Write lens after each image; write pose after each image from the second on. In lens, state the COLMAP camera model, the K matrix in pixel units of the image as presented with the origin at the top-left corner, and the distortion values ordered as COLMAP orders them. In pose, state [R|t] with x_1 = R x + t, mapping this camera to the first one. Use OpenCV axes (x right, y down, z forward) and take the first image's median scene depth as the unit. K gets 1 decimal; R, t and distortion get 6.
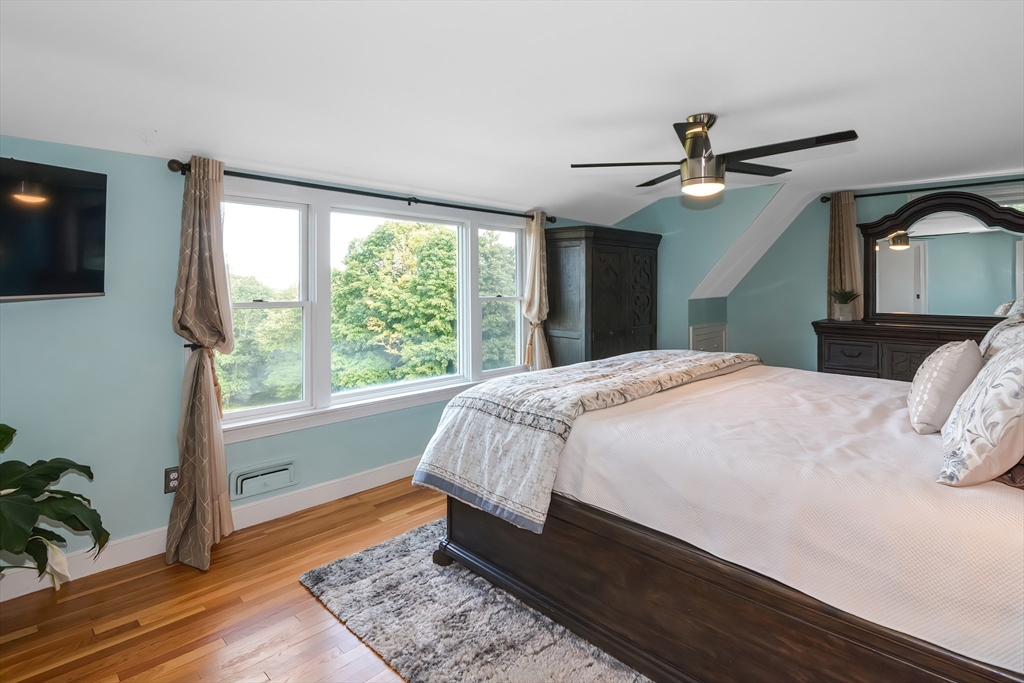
lens RADIAL K [[510.3, 0, 494.5], [0, 510.3, 281.6], [0, 0, 1]] dist [-0.012130, -0.001981]
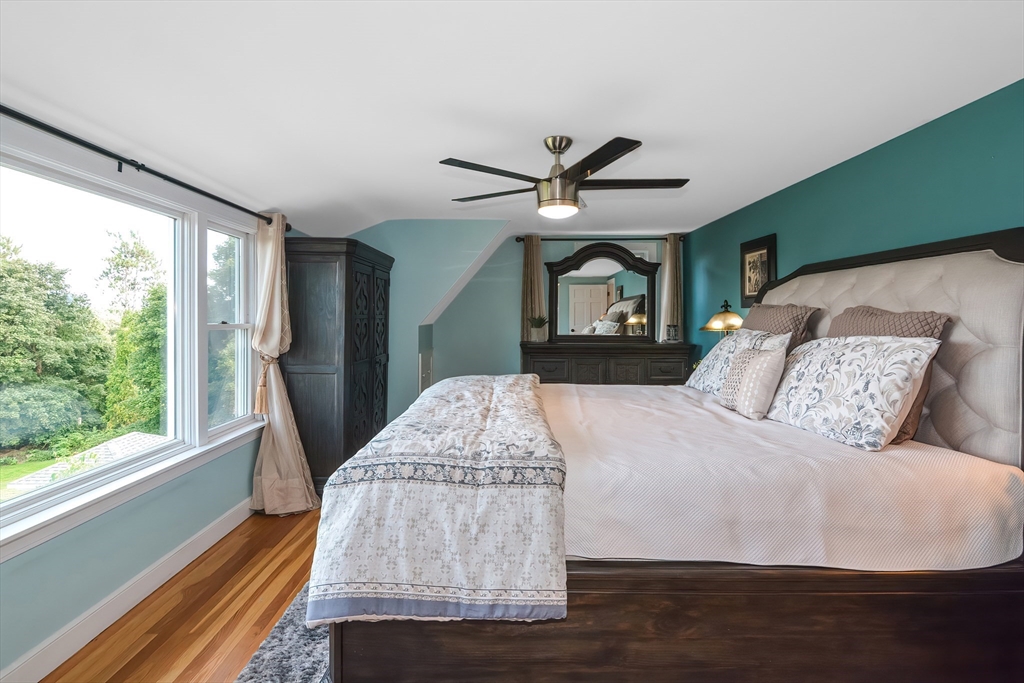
lens RADIAL K [[510.3, 0, 497.2], [0, 510.3, 310.3], [0, 0, 1]] dist [-0.012130, -0.001981]
pose [[0.712058, 0.012065, 0.702017, -0.442837], [-0.007992, 0.999927, -0.009078, 0.027809], [-0.702075, 0.000854, 0.712103, 0.429608]]
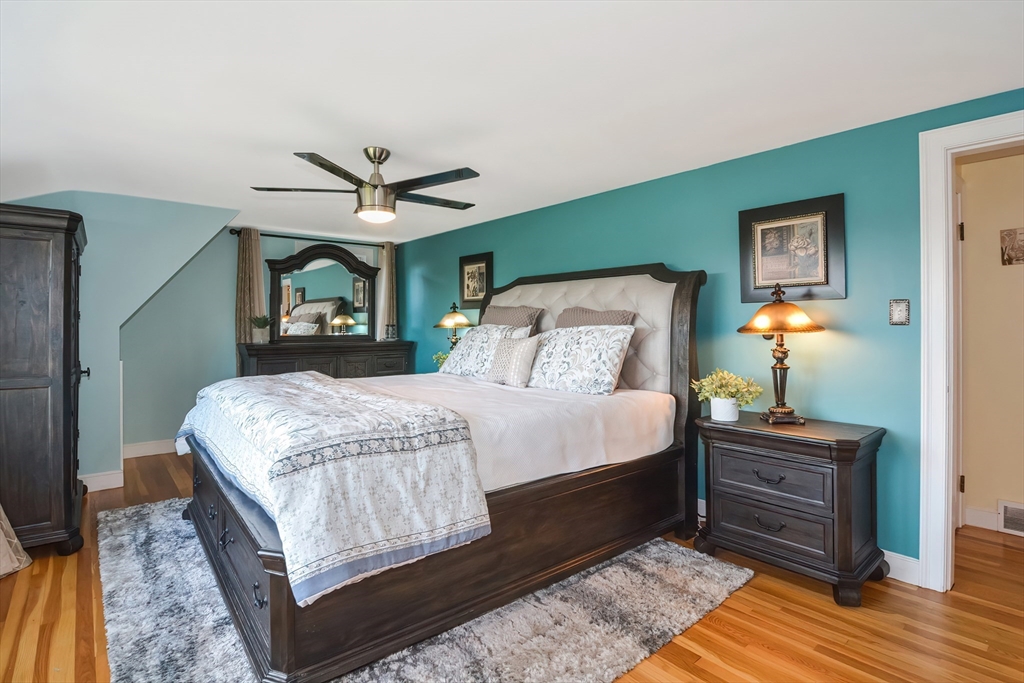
lens RADIAL K [[510.3, 0, 496.4], [0, 510.3, 330.5], [0, 0, 1]] dist [-0.012130, -0.001981]
pose [[0.099111, -0.014198, 0.994975, -0.775734], [-0.007748, 0.999857, 0.015039, 0.054627], [-0.995046, -0.009200, 0.098987, 0.735300]]
